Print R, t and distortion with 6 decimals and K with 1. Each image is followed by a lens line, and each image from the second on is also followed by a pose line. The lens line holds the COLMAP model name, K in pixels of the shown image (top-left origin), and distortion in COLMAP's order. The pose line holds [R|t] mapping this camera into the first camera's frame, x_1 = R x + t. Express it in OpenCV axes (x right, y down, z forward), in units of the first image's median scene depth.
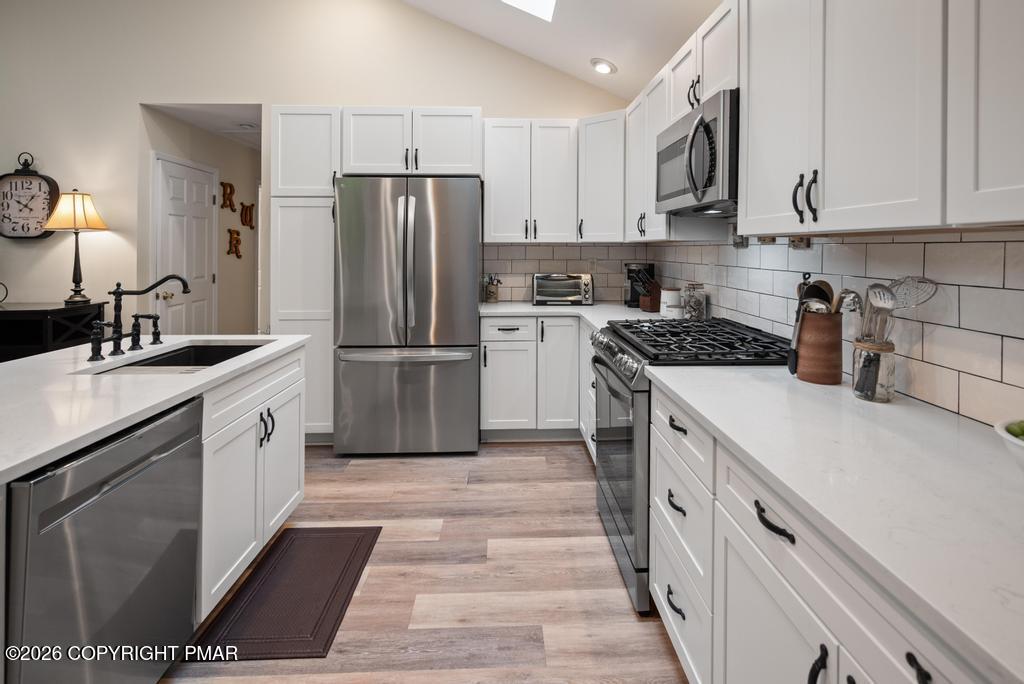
lens RADIAL K [[498.0, 0, 518.7], [0, 498.0, 245.8], [0, 0, 1]] dist [0.000125, -0.000904]
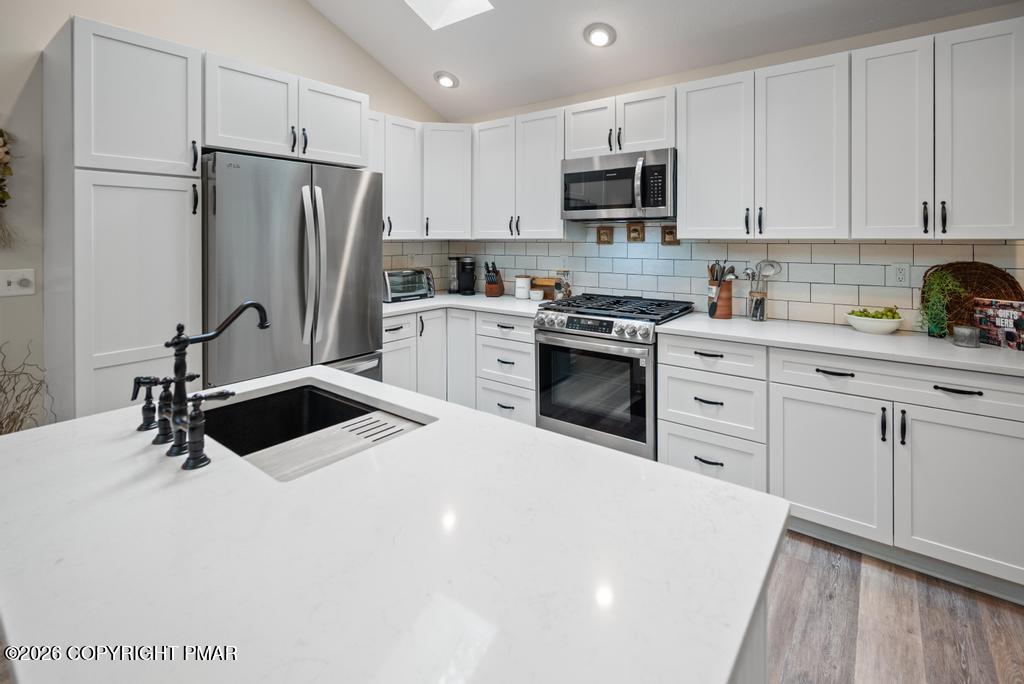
lens RADIAL K [[468.4, 0, 512.8], [0, 468.4, 239.3], [0, 0, 1]] dist [-0.034982, -0.000031]
pose [[0.641296, -0.003820, 0.767284, -0.604672], [-0.000938, 0.999983, 0.005762, -0.014949], [-0.767293, -0.004415, 0.641281, 0.244710]]
